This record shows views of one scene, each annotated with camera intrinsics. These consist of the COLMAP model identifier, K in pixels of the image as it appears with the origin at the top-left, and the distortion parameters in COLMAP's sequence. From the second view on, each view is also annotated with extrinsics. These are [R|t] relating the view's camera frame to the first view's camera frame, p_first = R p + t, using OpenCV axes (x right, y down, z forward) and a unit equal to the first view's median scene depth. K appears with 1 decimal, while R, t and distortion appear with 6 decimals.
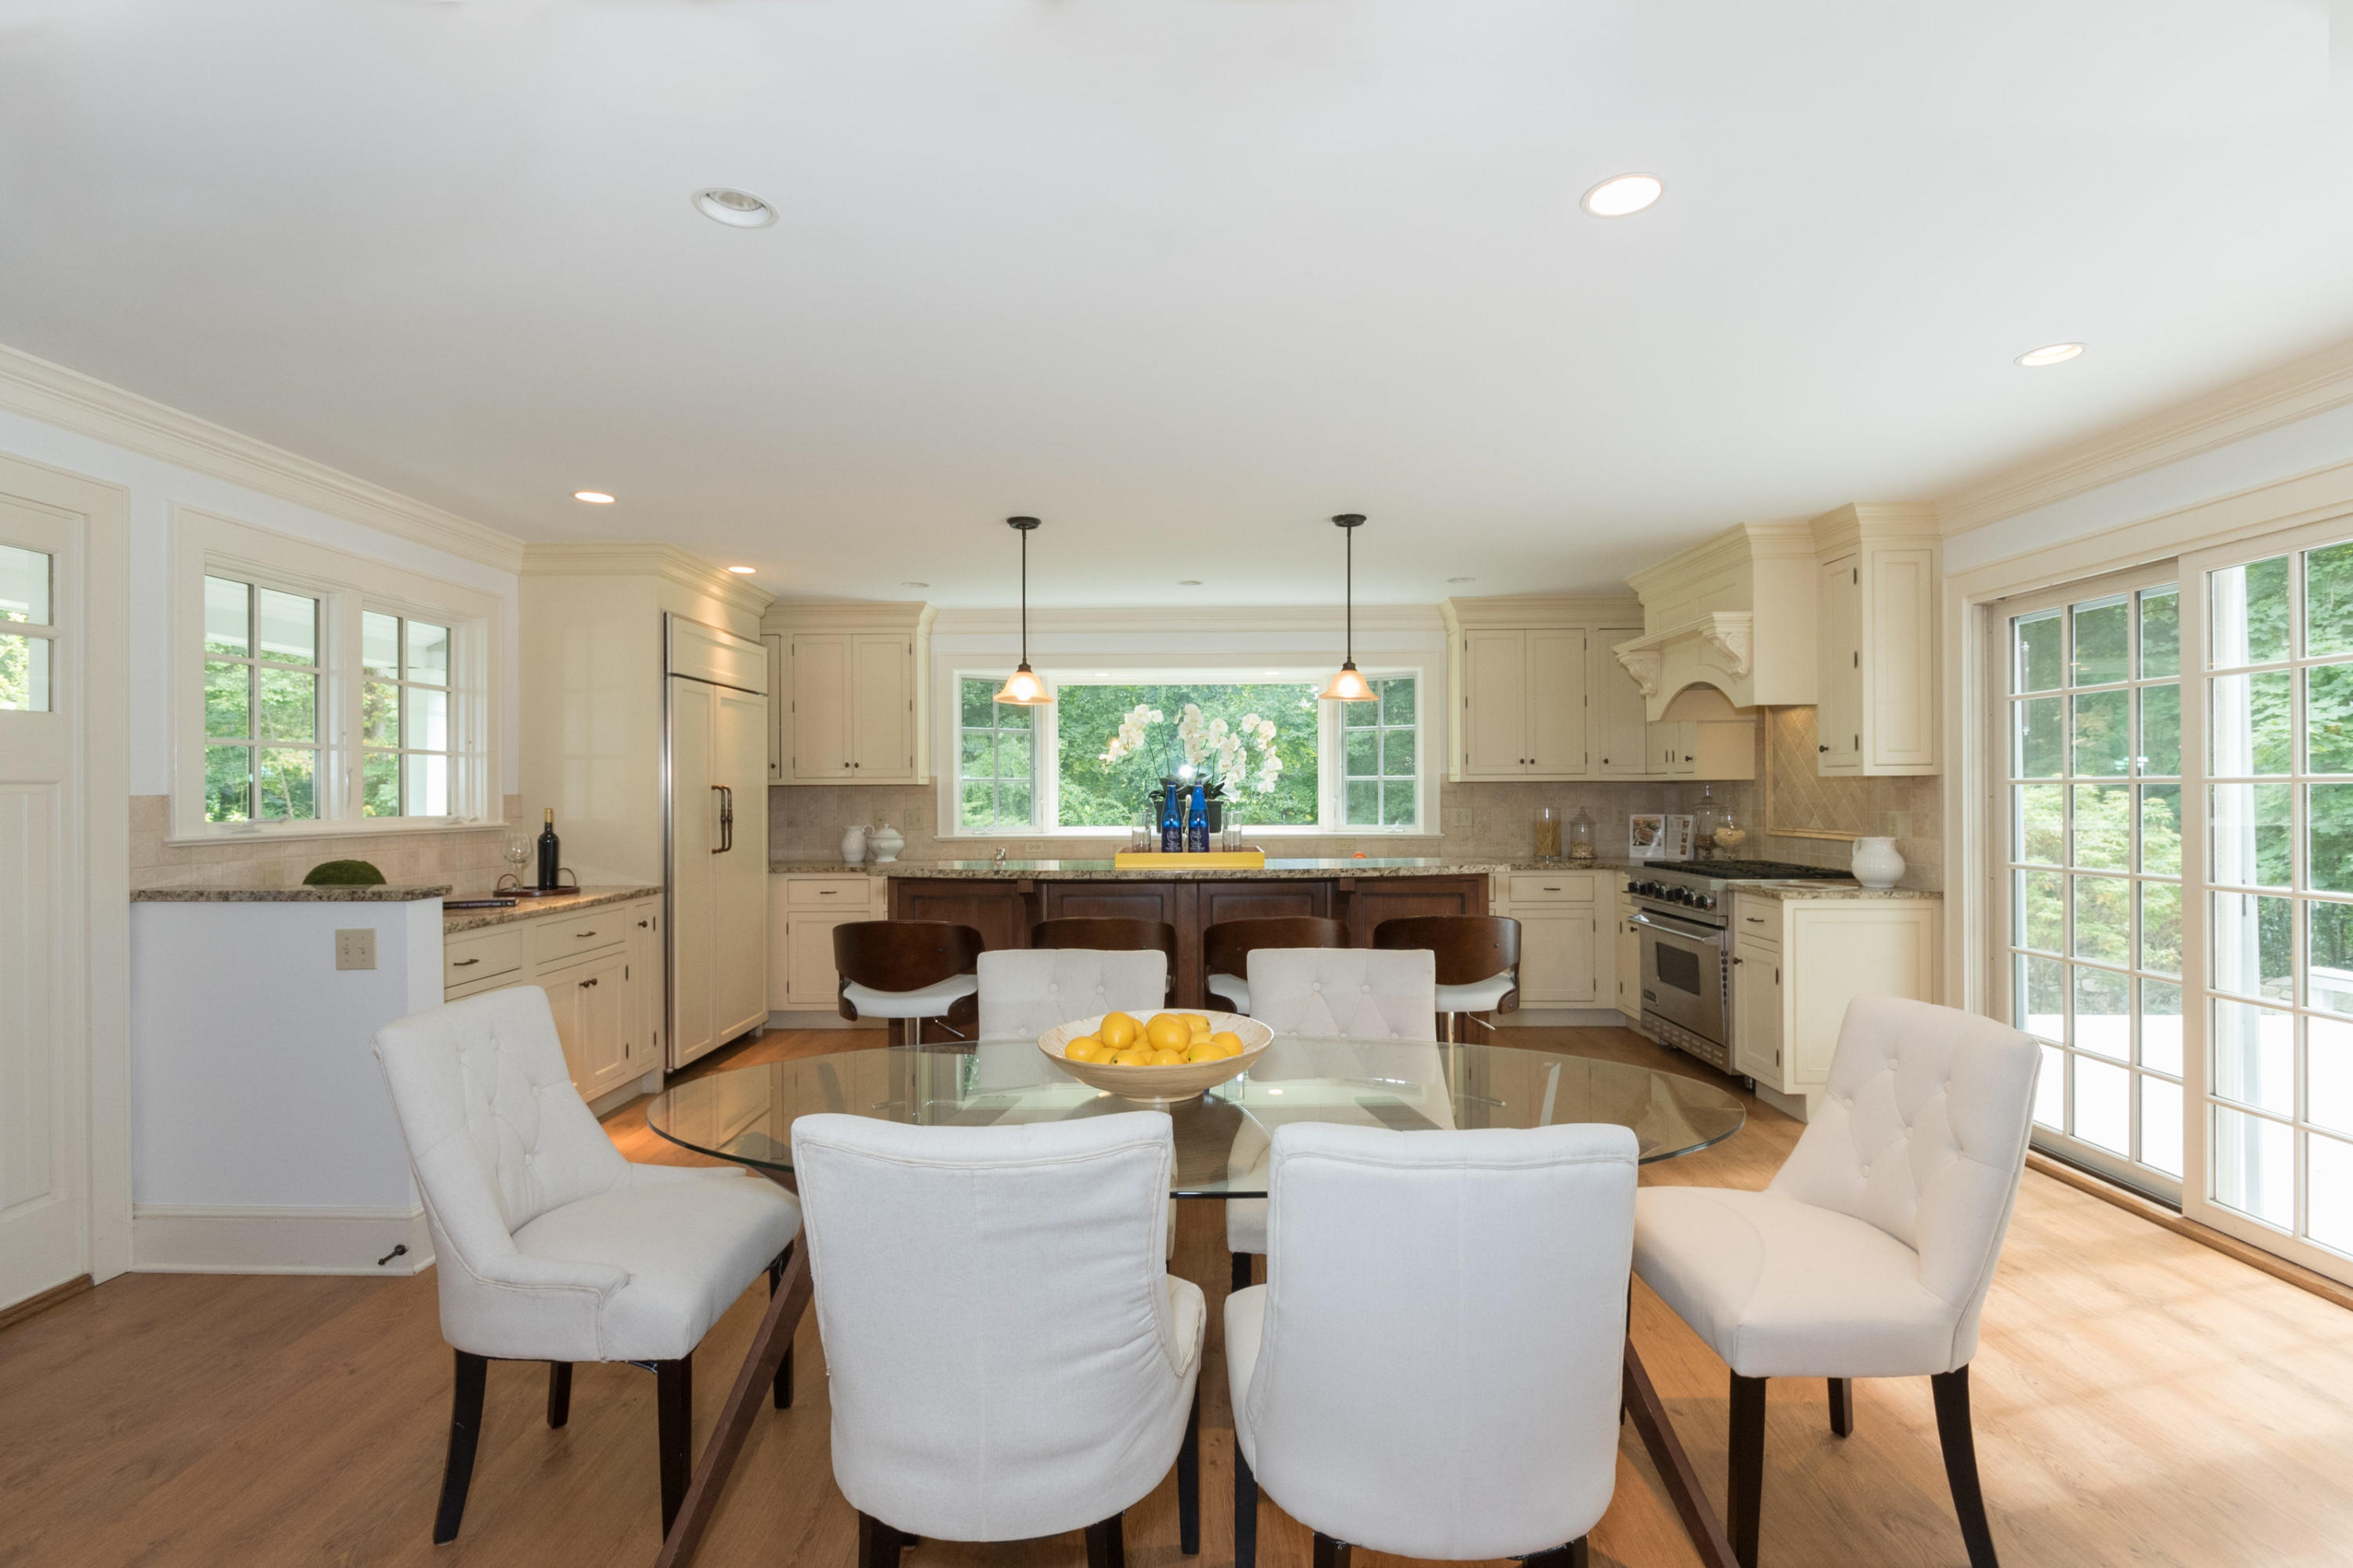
lens RADIAL K [[1070.5, 0, 1183.0], [0, 1070.5, 786.5], [0, 0, 1]] dist [0.011175, 0.000180]
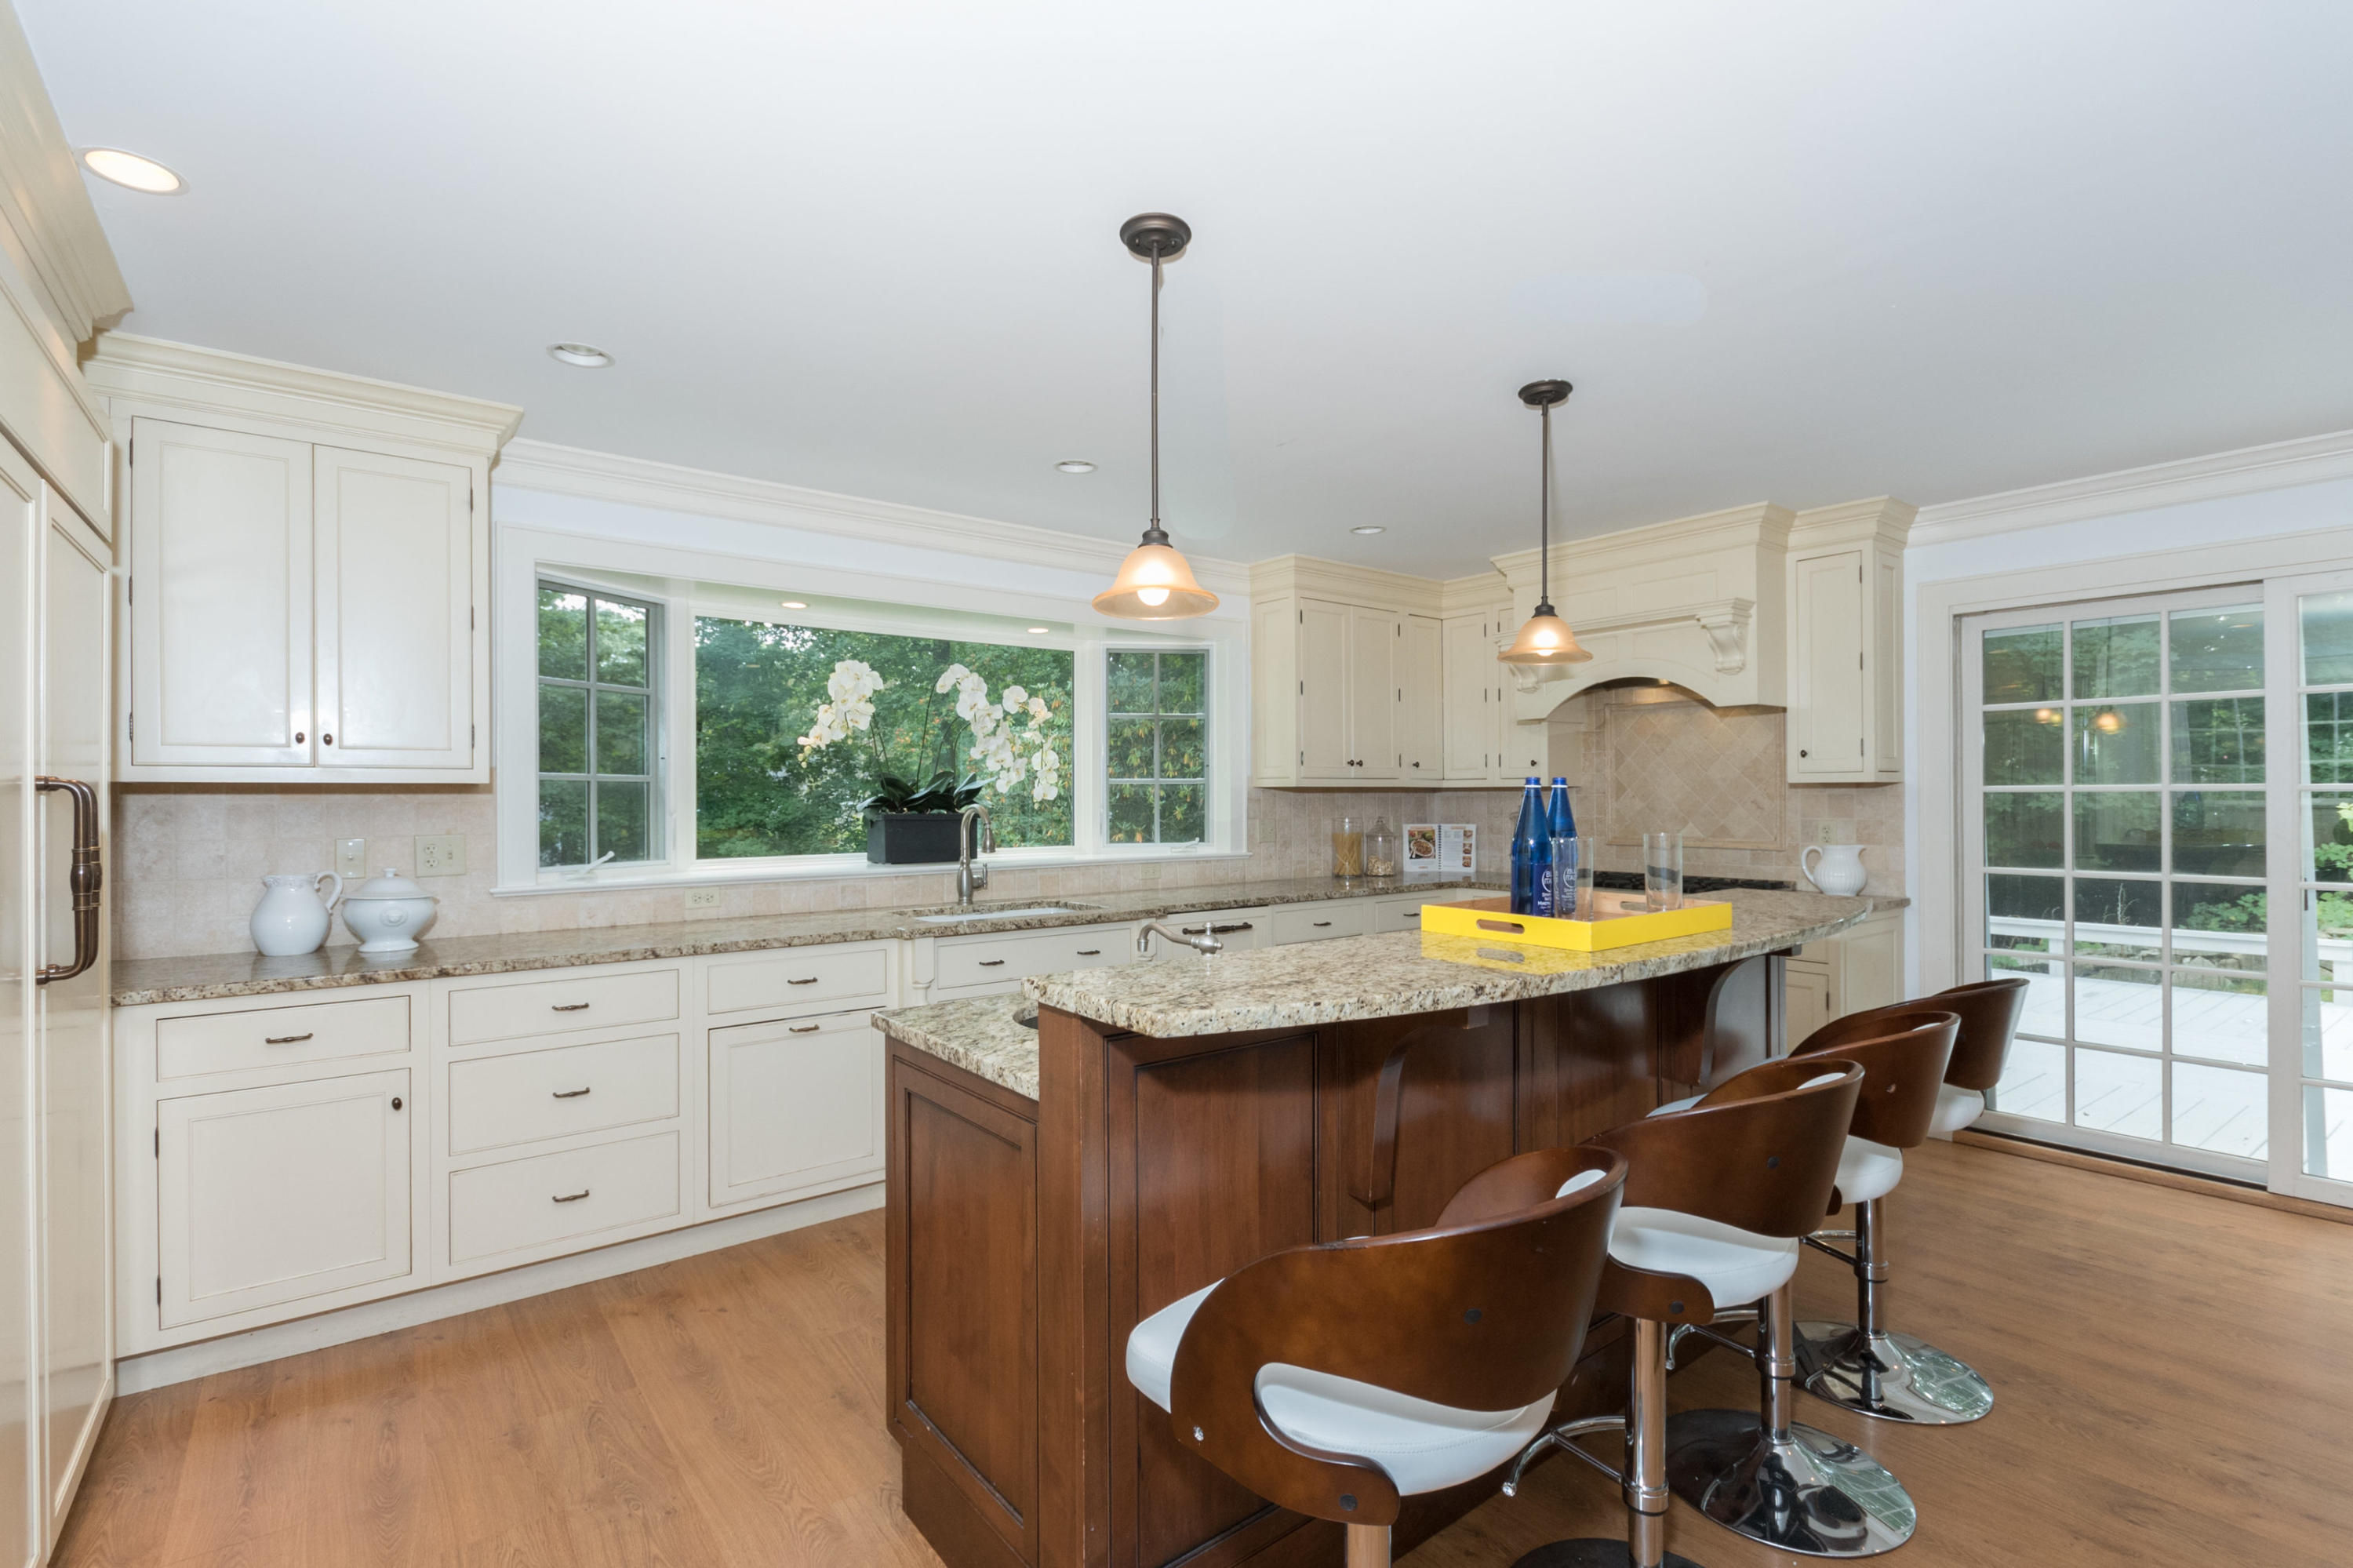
lens RADIAL K [[1070.5, 0, 1183.0], [0, 1070.5, 786.5], [0, 0, 1]] dist [0.011175, 0.000180]
pose [[0.781236, 0.007342, 0.624193, -0.347677], [-0.002827, 0.999962, -0.008223, 0.002769], [-0.624230, 0.004660, 0.781227, 0.487622]]
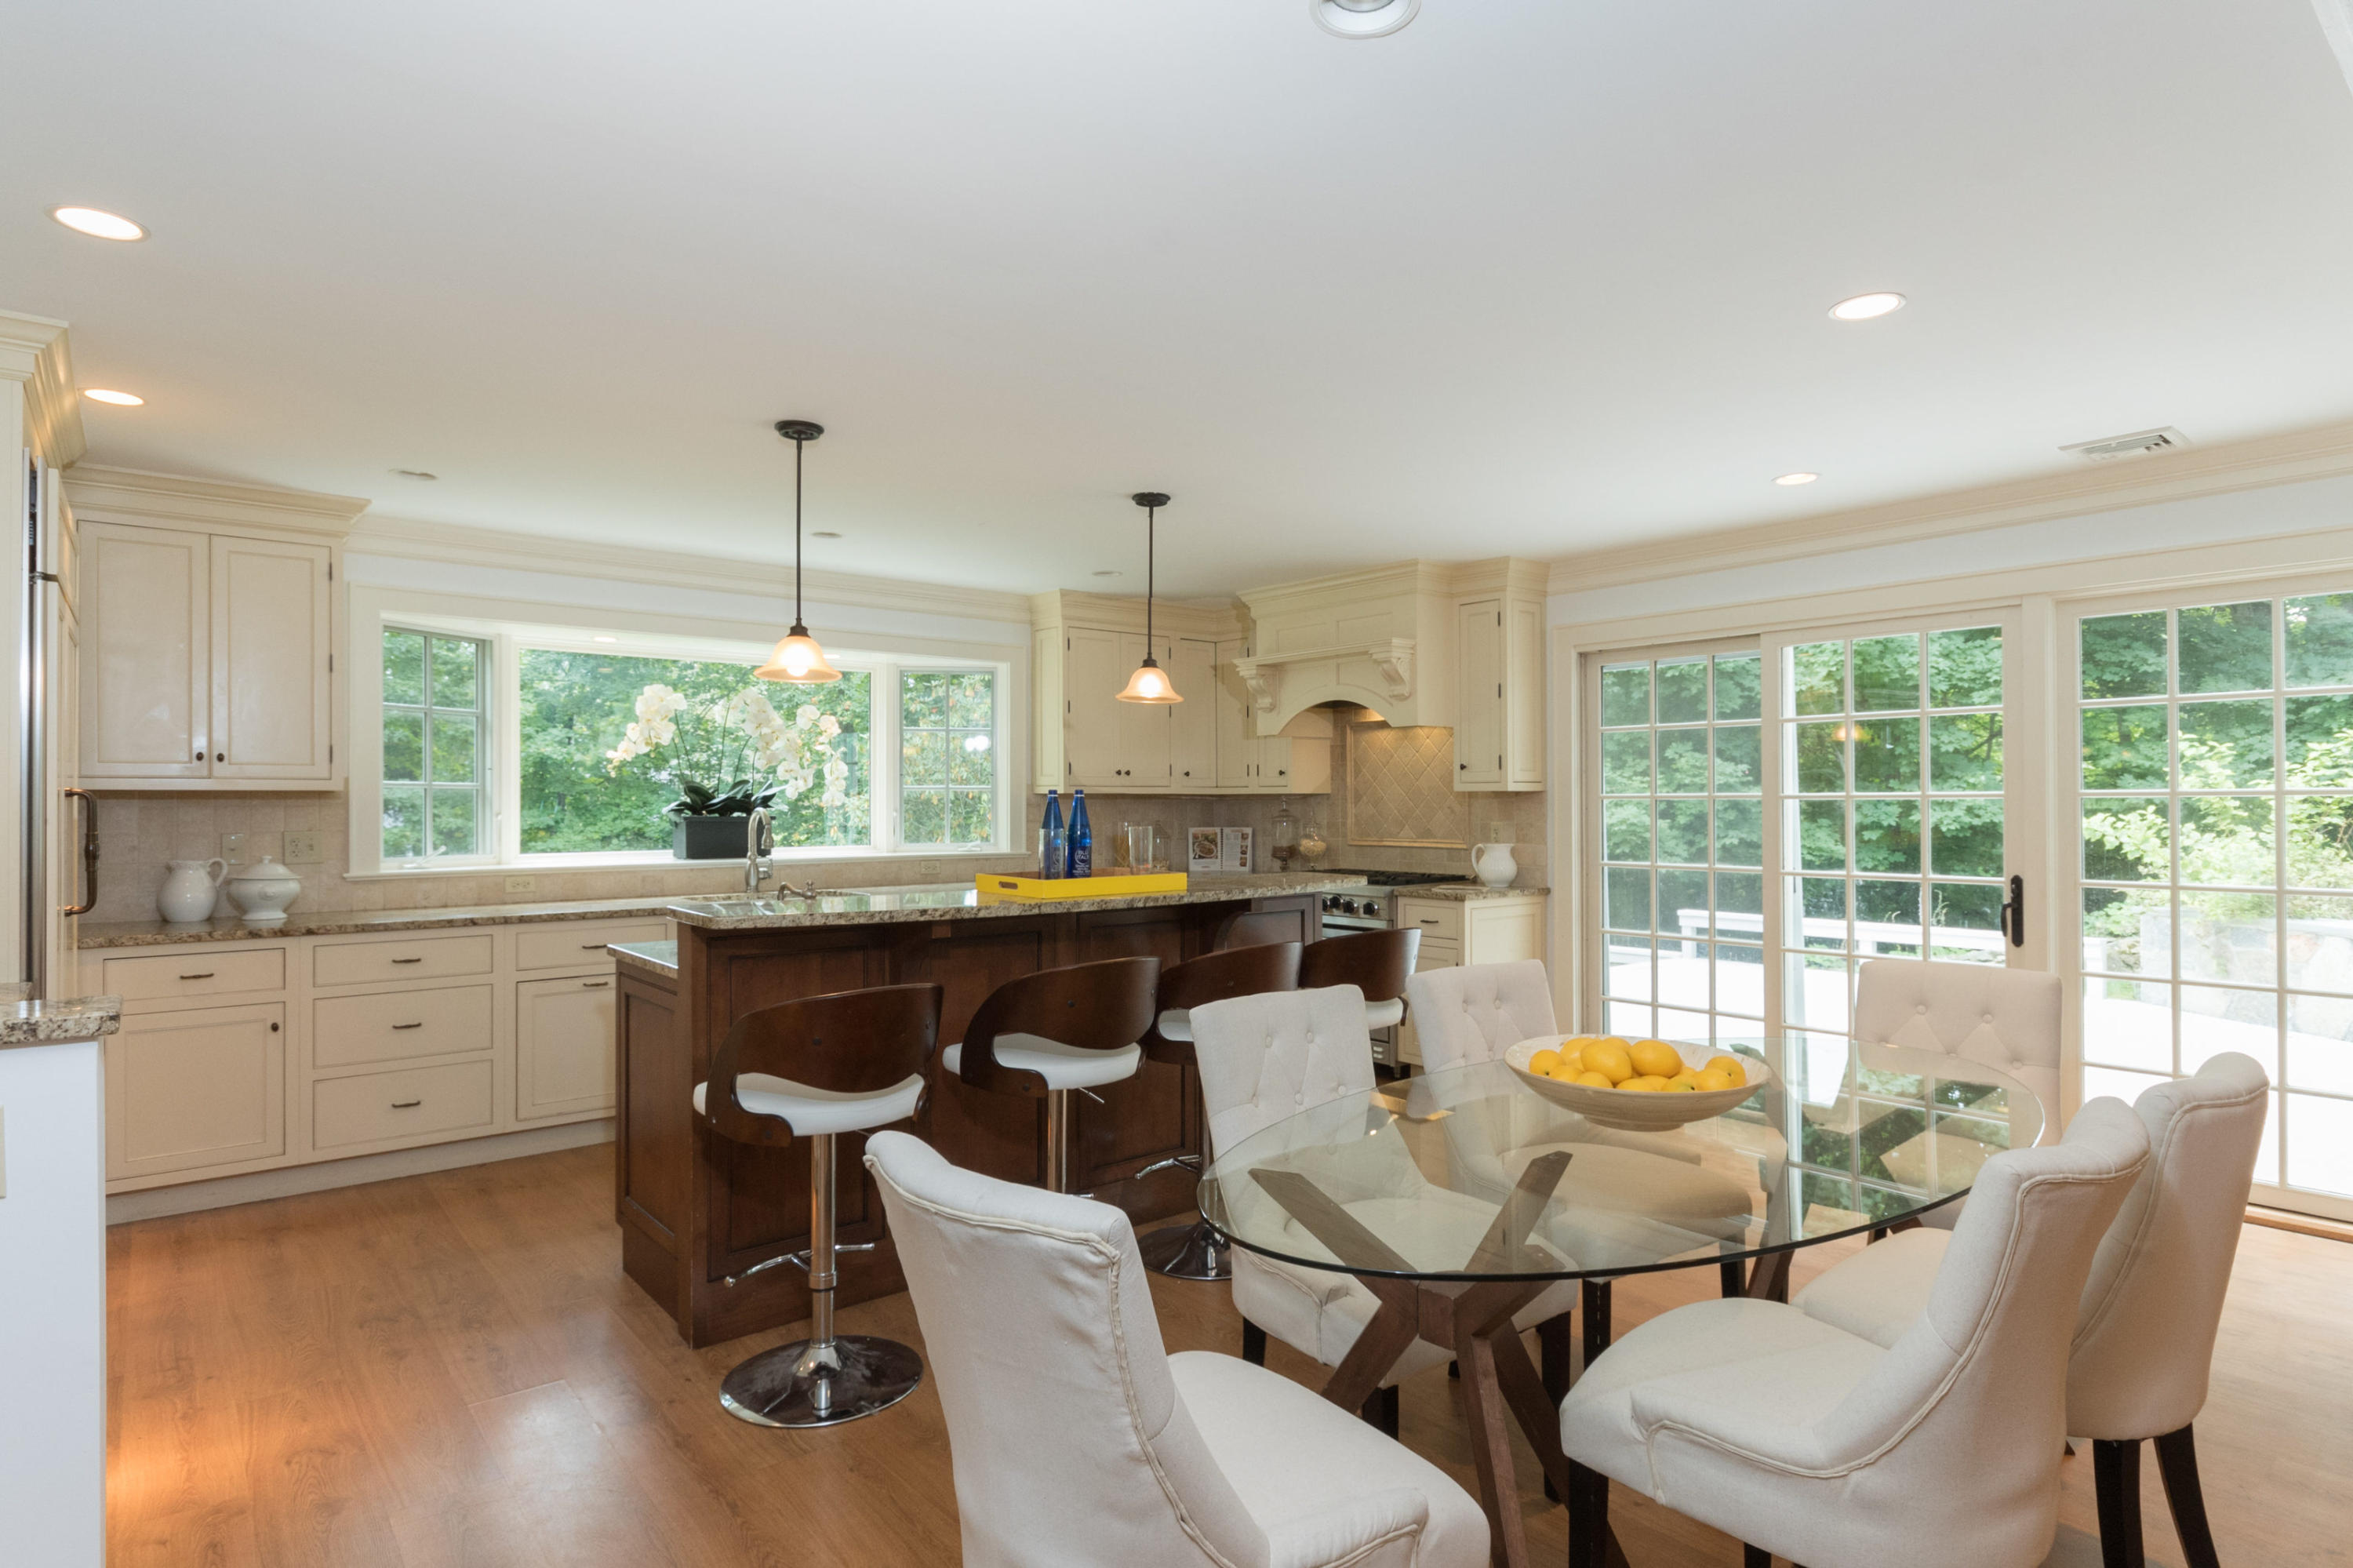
lens RADIAL K [[1240.7, 0, 1176.5], [0, 1240.7, 784.0], [0, 0, 1]] dist [0.016768, 0.000800]
pose [[0.766256, 0.012455, 0.642415, -0.390691], [-0.004877, 0.999896, -0.013569, 0.001697], [-0.642517, 0.007264, 0.766237, 0.152804]]
